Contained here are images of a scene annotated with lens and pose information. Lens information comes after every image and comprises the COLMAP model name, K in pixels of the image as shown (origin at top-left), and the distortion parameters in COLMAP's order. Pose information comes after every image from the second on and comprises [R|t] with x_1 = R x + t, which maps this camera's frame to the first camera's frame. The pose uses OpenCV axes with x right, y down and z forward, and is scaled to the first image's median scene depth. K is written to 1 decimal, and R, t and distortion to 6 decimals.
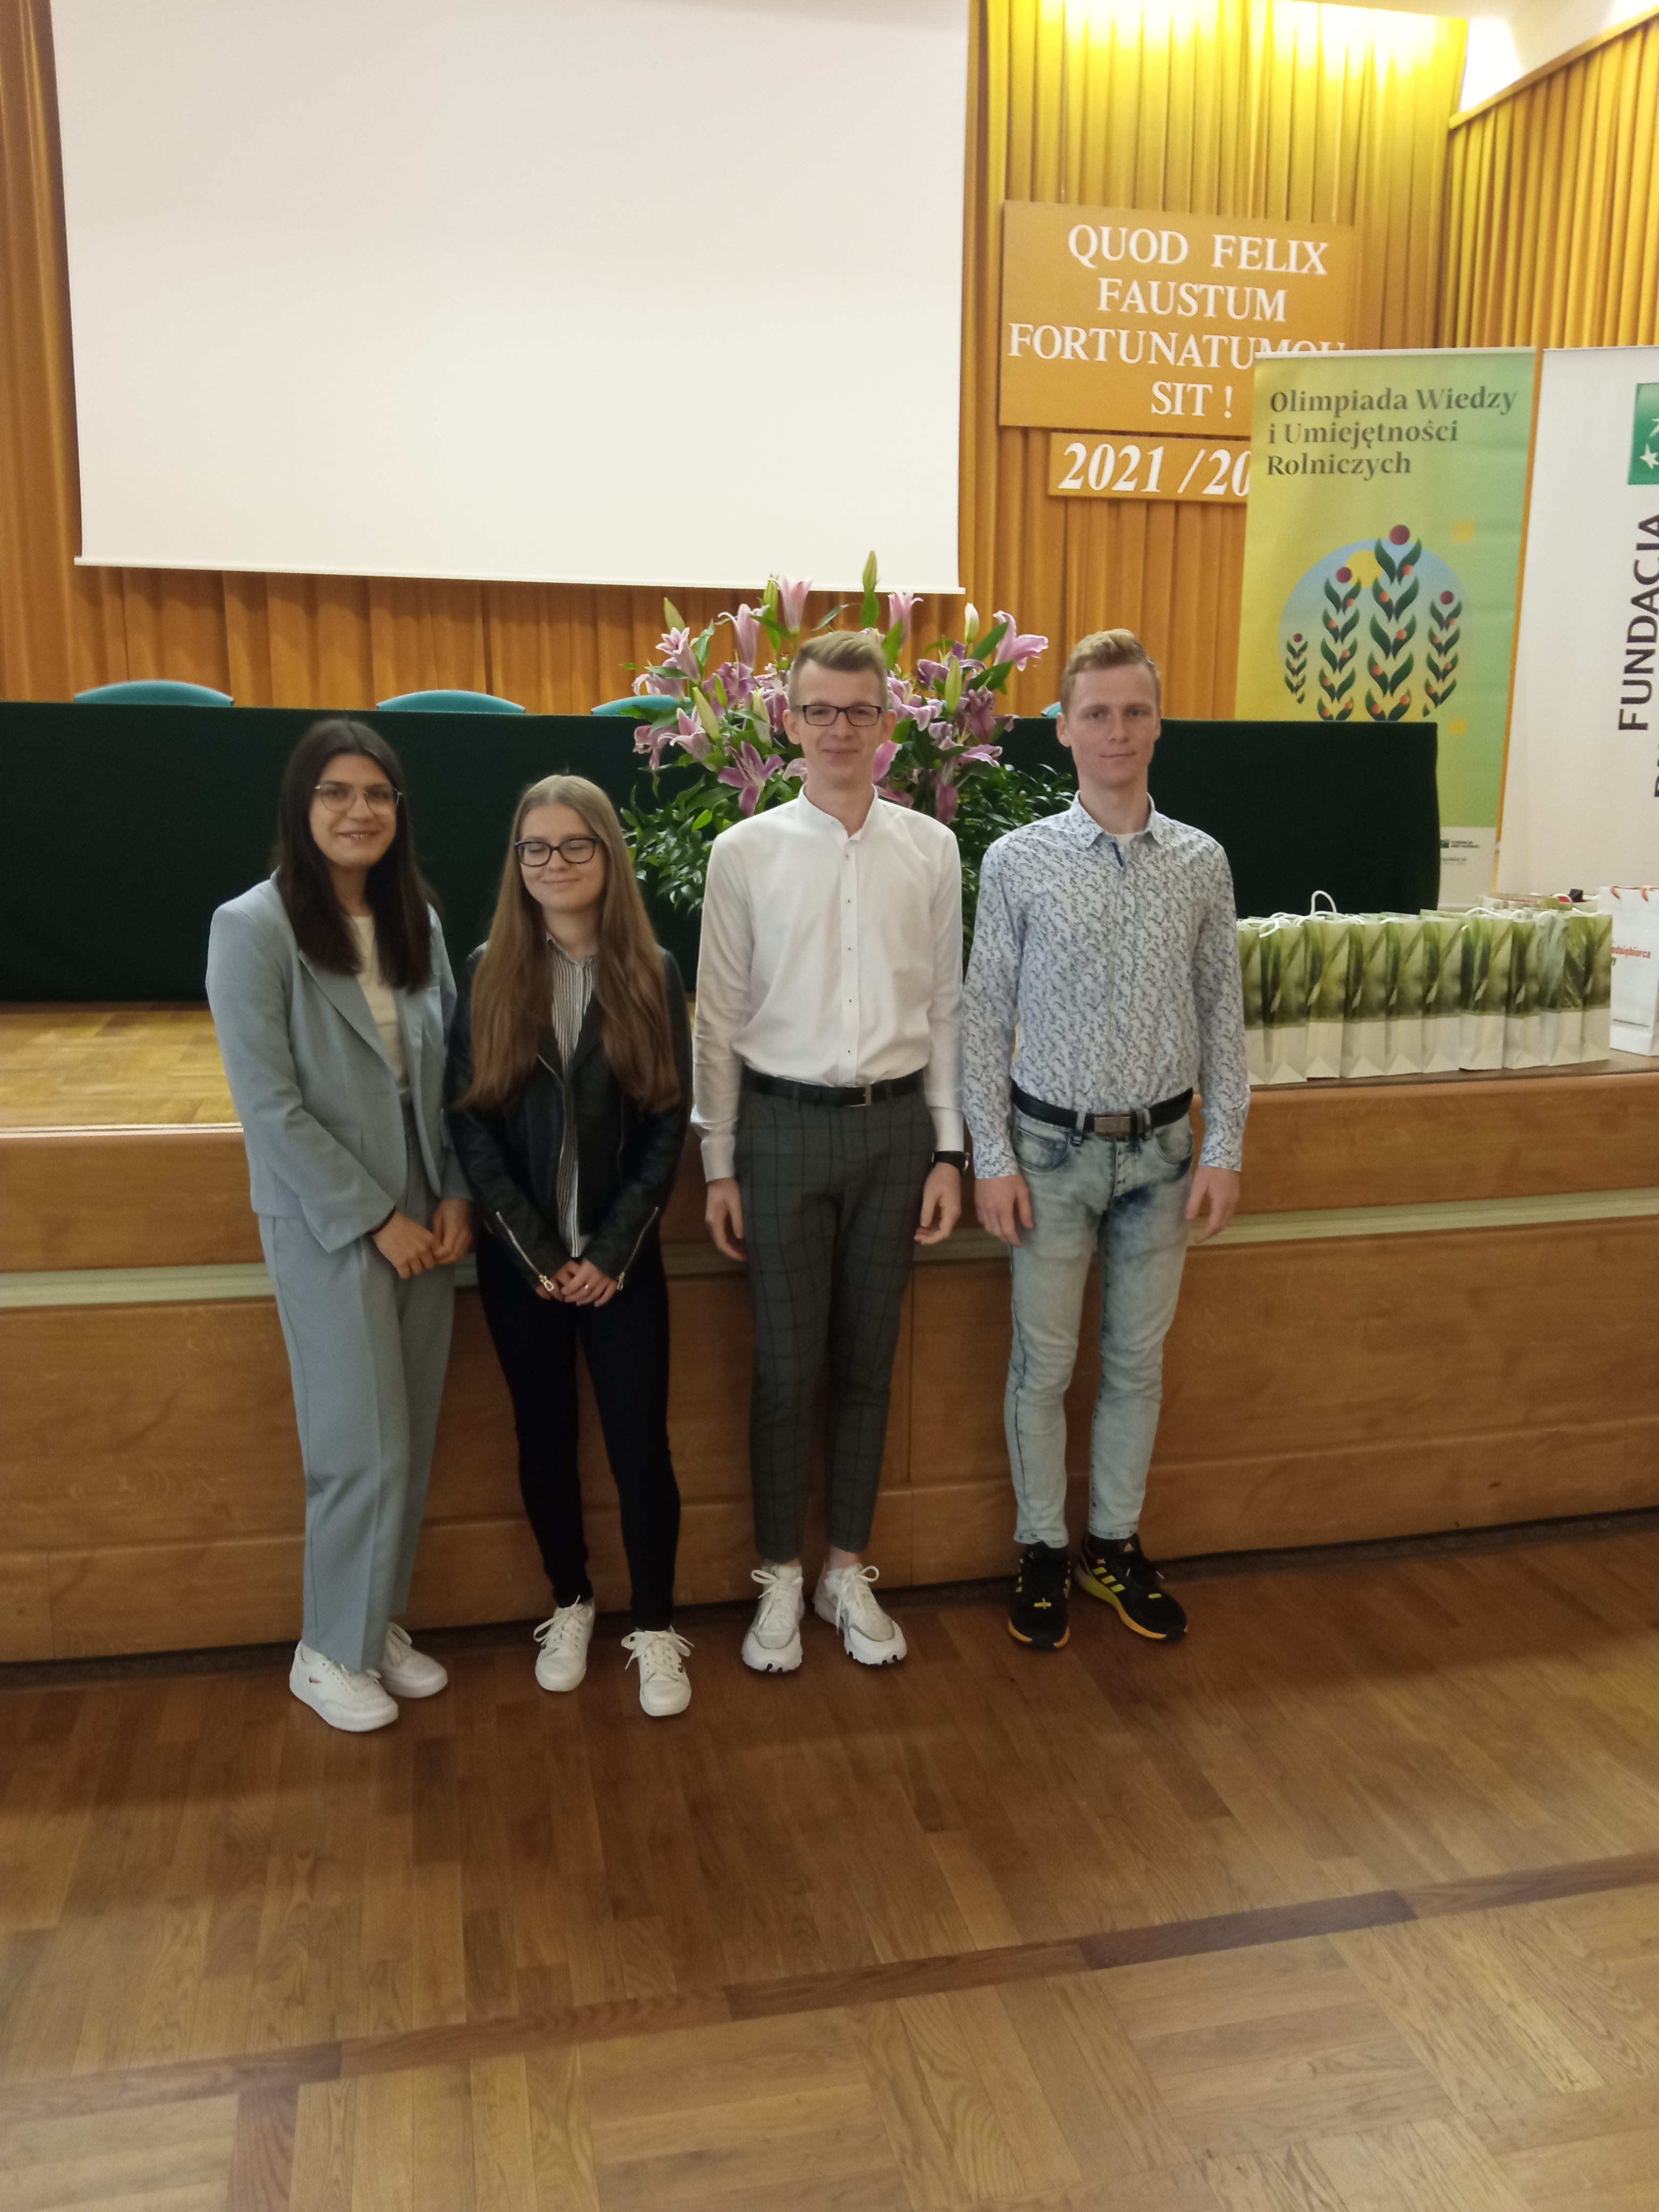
lens RADIAL K [[1785.6, 0, 818.5], [0, 1785.6, 1086.4], [0, 0, 1]] dist [0.038821, -0.072707]
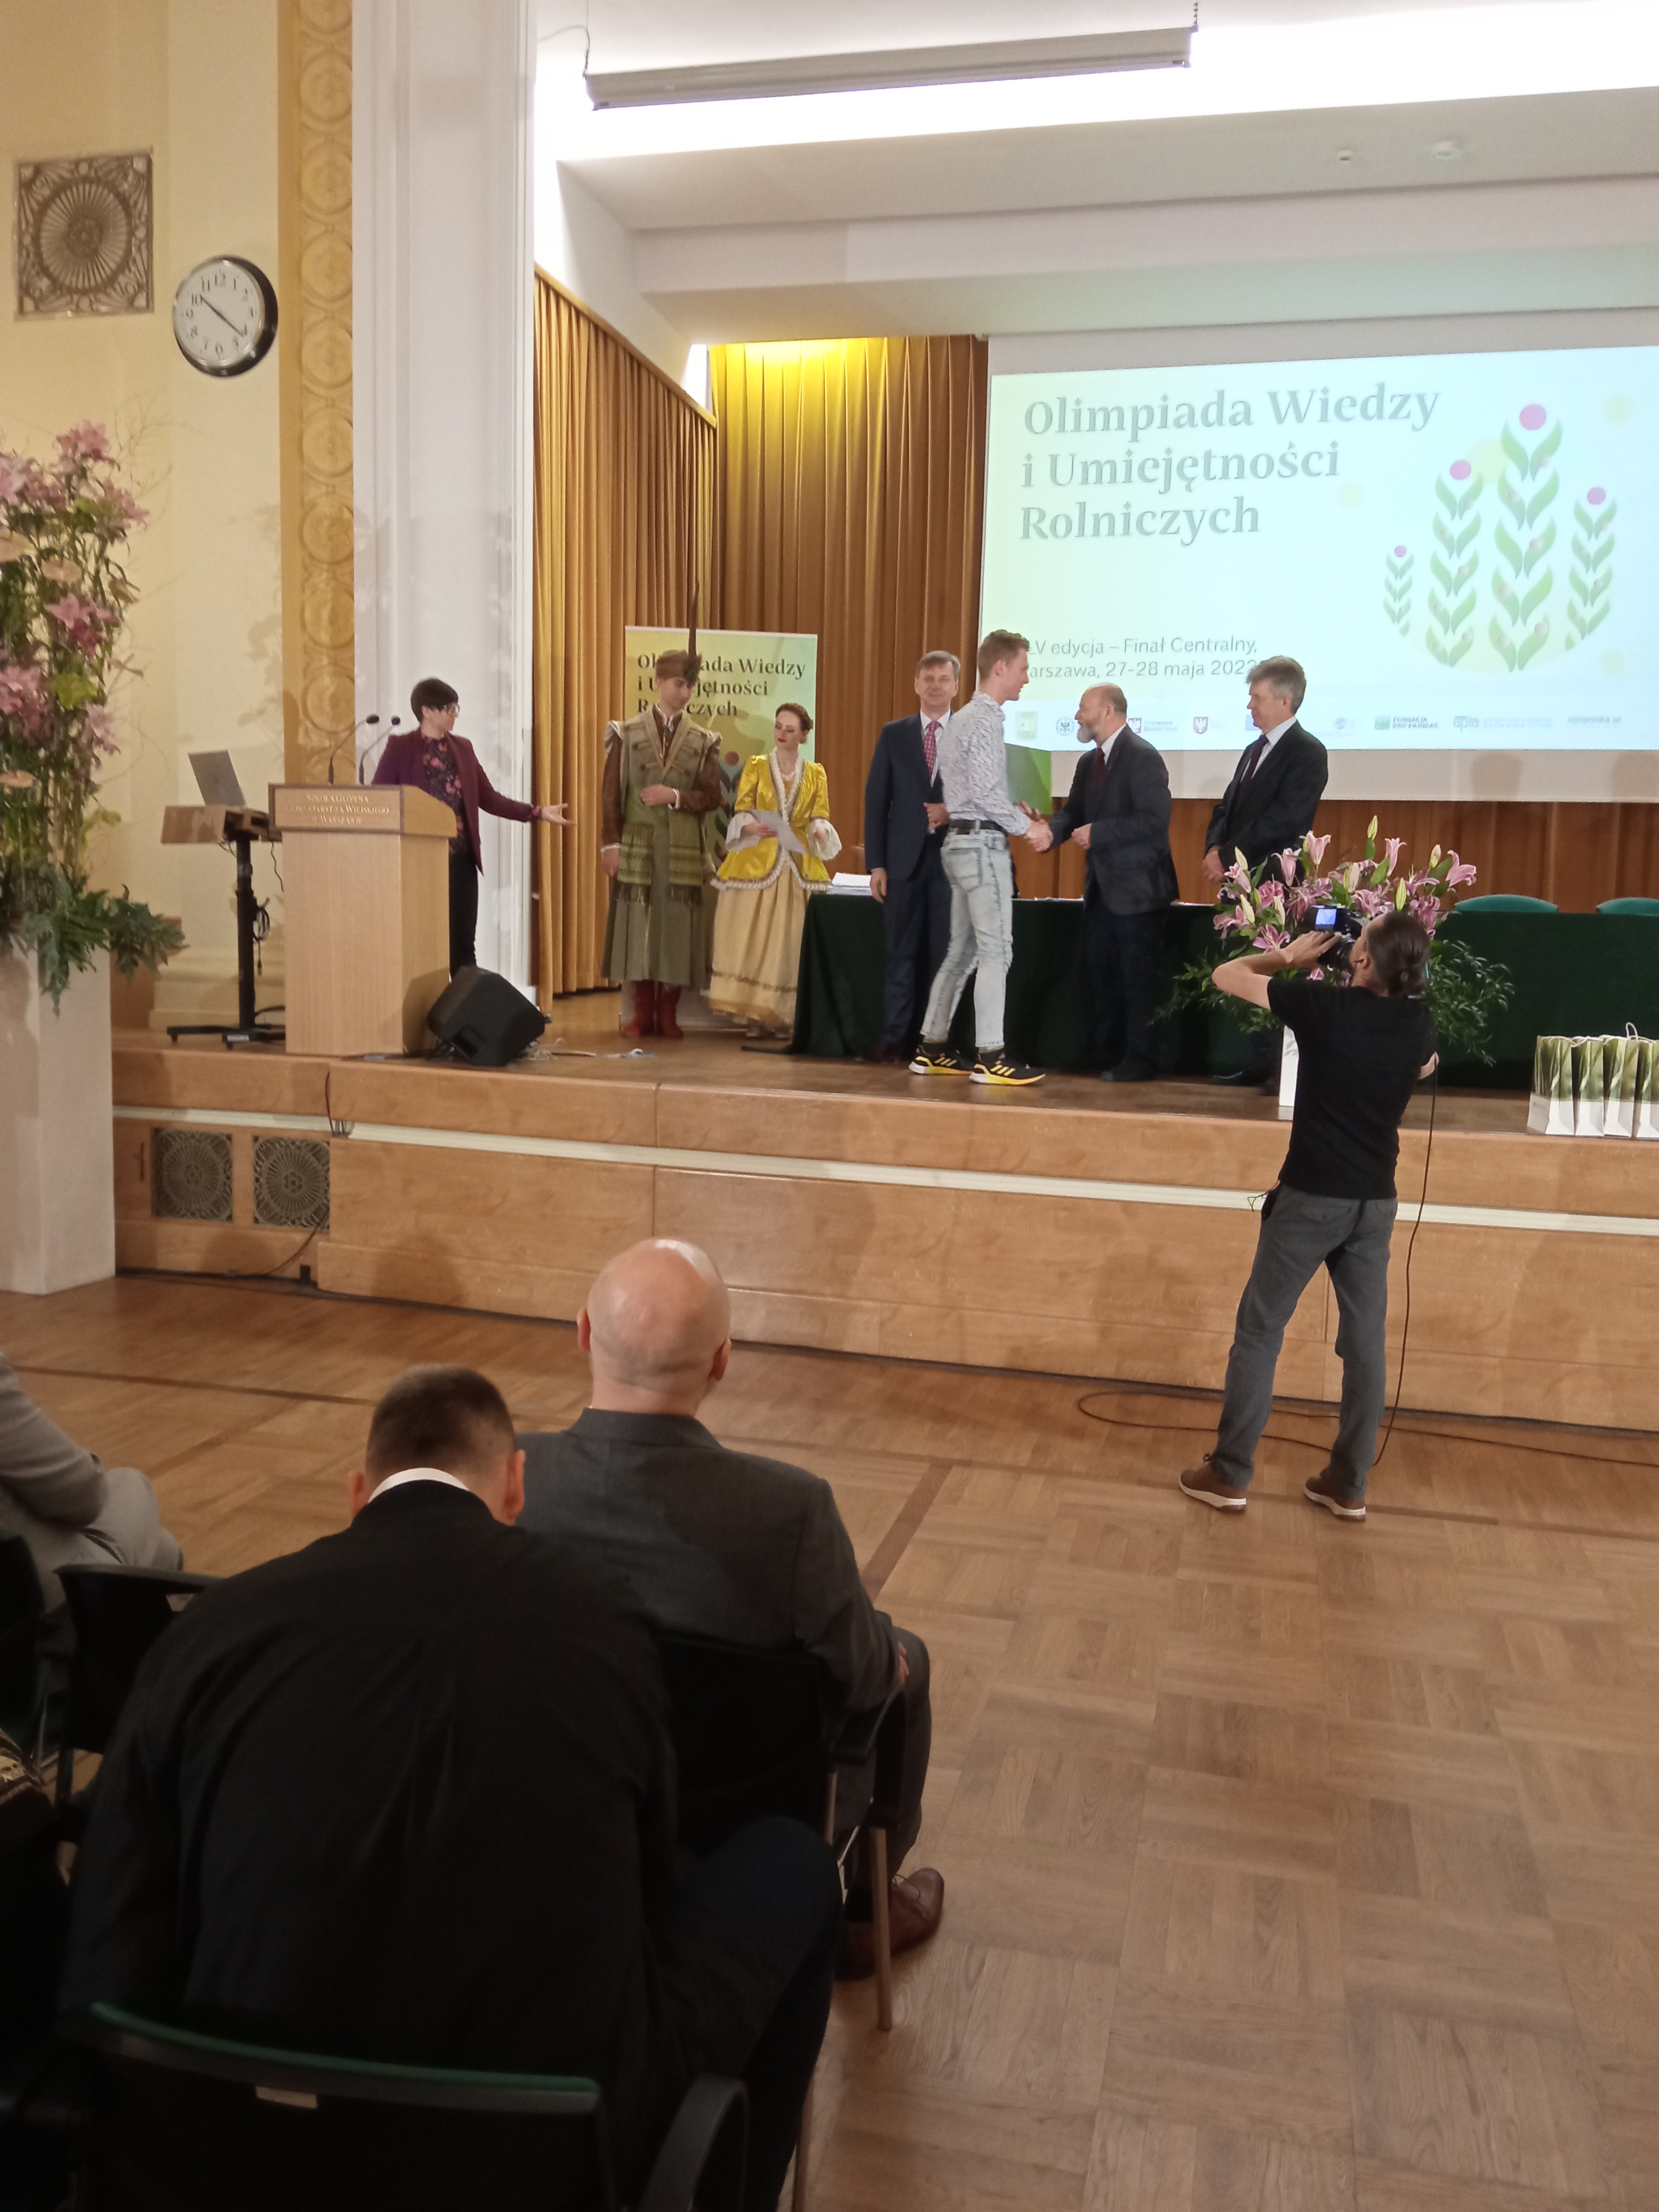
lens RADIAL K [[1785.6, 0, 830.3], [0, 1785.6, 1099.5], [0, 0, 1]] dist [0.038821, -0.072707]
pose [[0.894409, 0.066573, -0.442268, 0.200632], [-0.105045, 0.992467, -0.063042, 0.078562], [0.434740, 0.102843, 0.894665, -0.432774]]
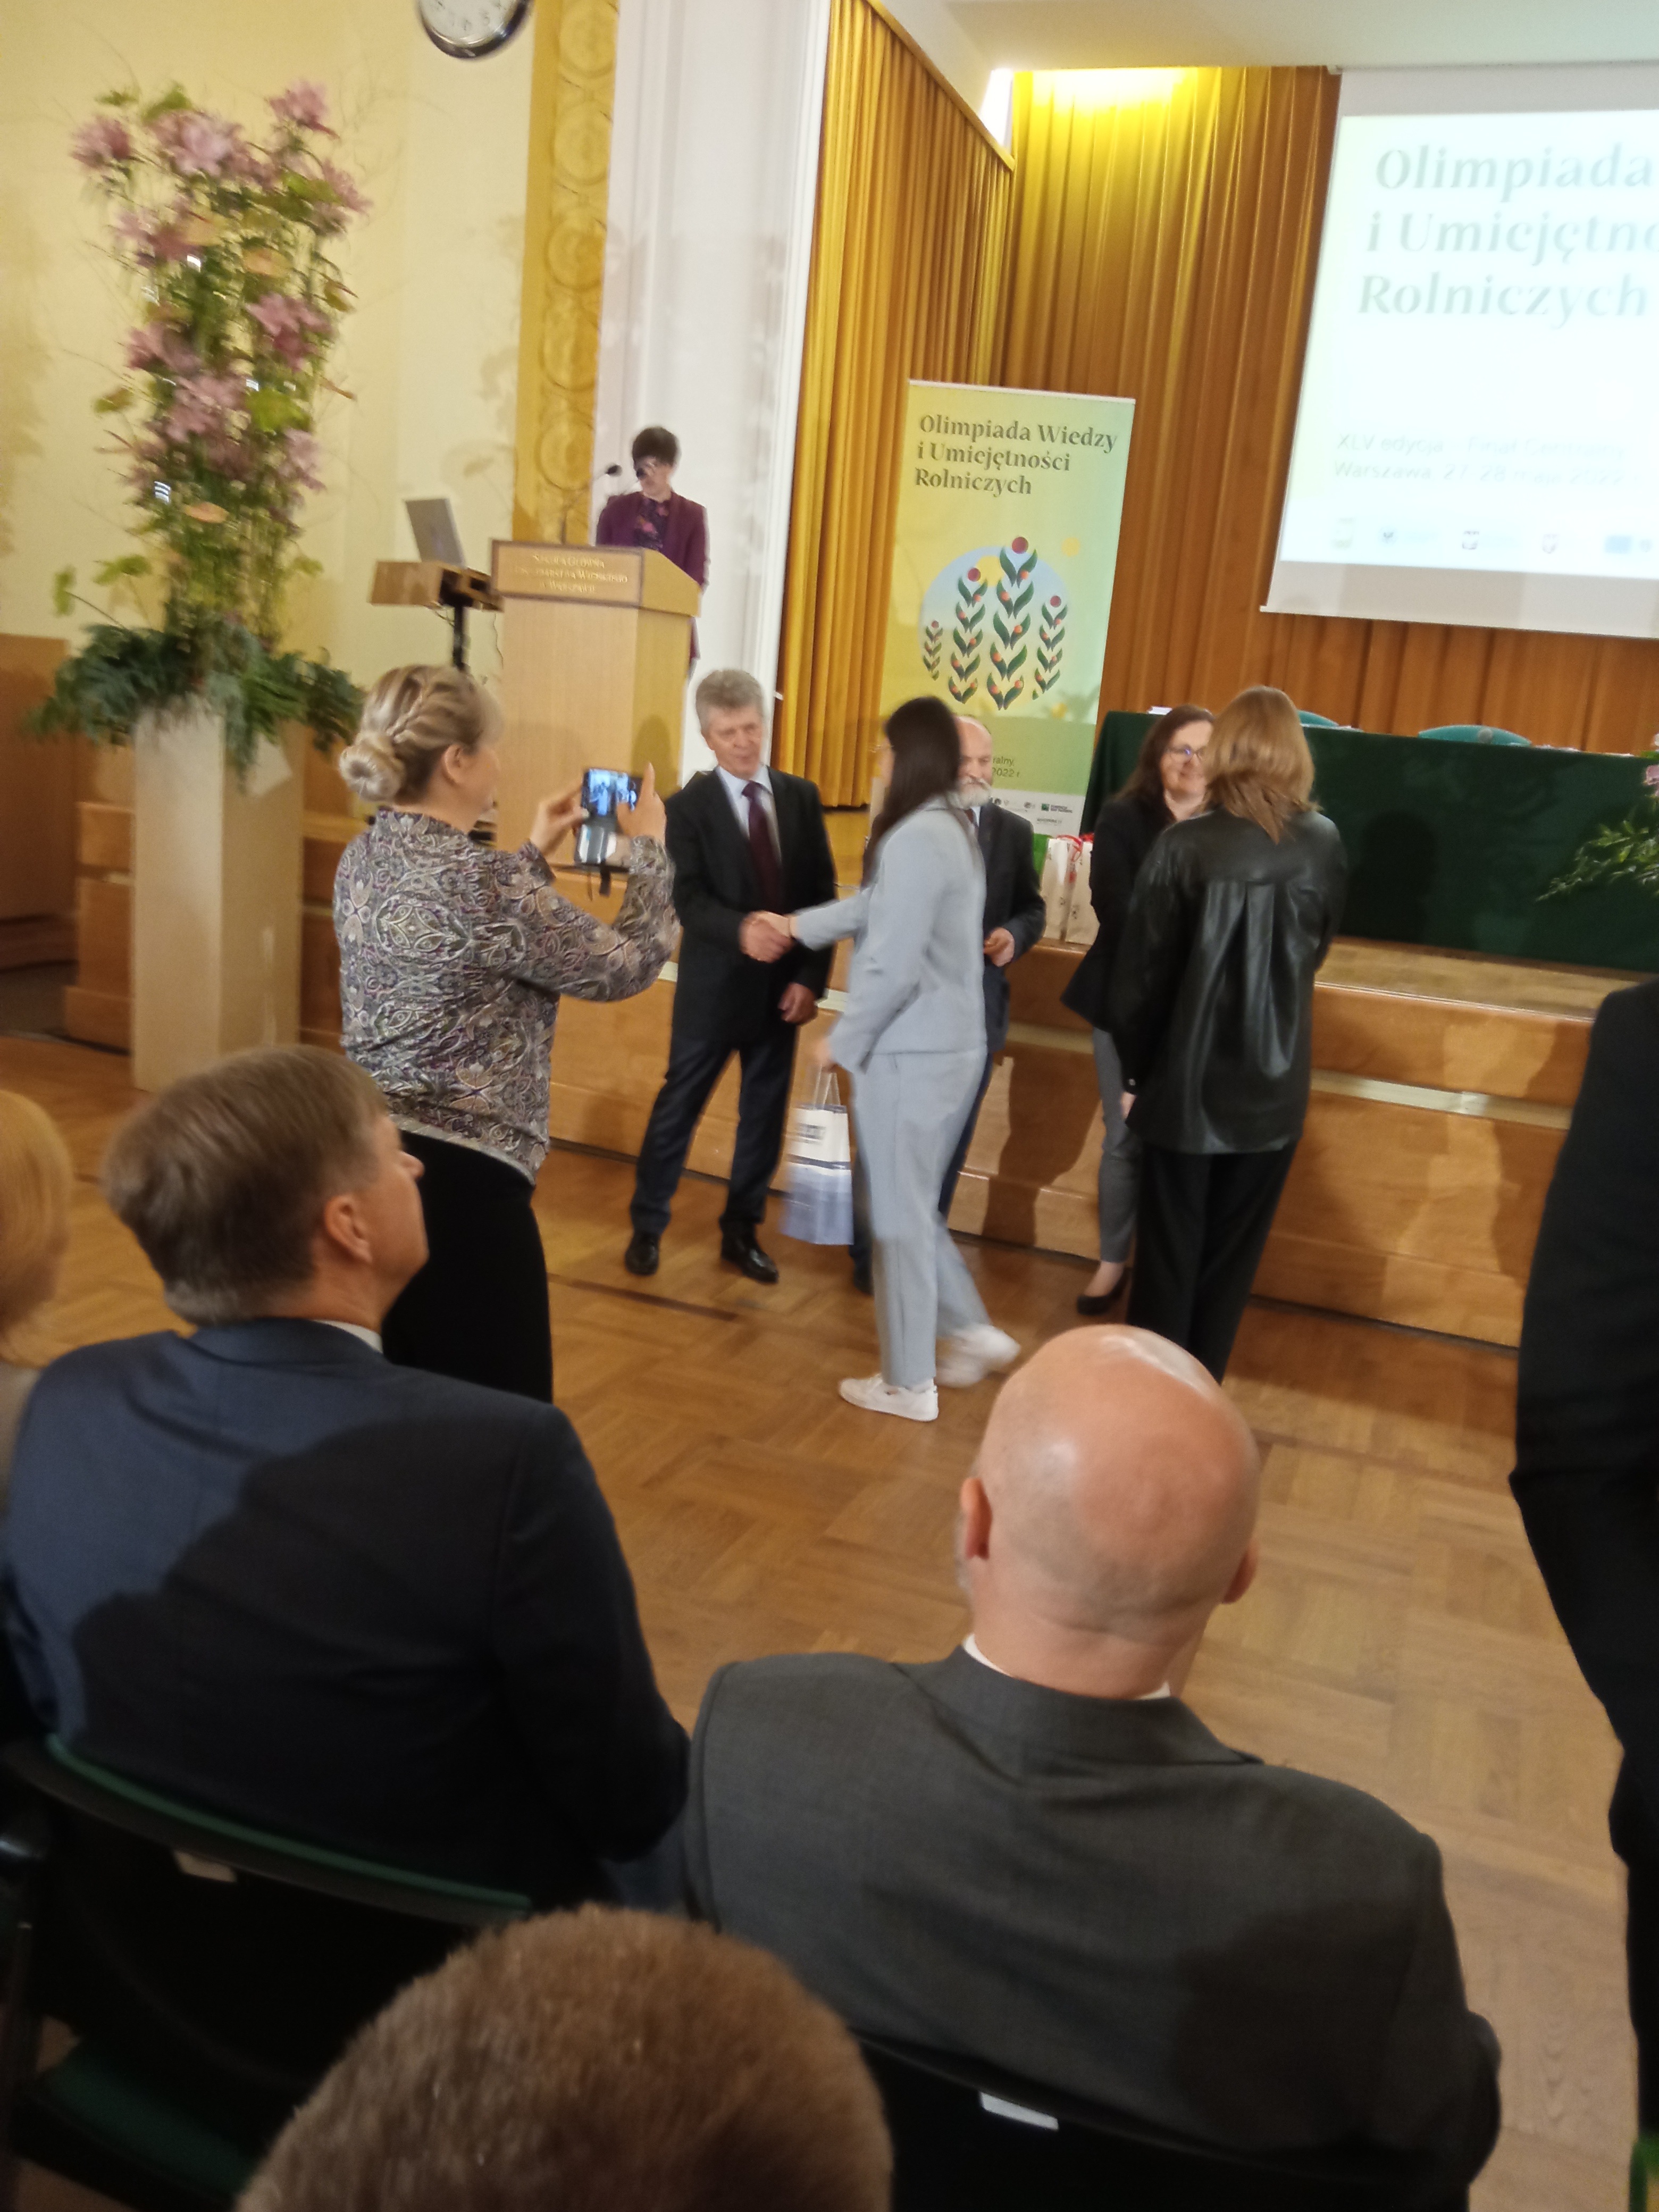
lens RADIAL K [[1785.6, 0, 838.0], [0, 1785.6, 1101.0], [0, 0, 1]] dist [0.038821, -0.072707]
pose [[0.833602, 0.184114, -0.520778, 0.084623], [-0.186410, 0.981273, 0.048532, 0.063281], [0.519961, 0.056621, 0.852311, -0.303659]]
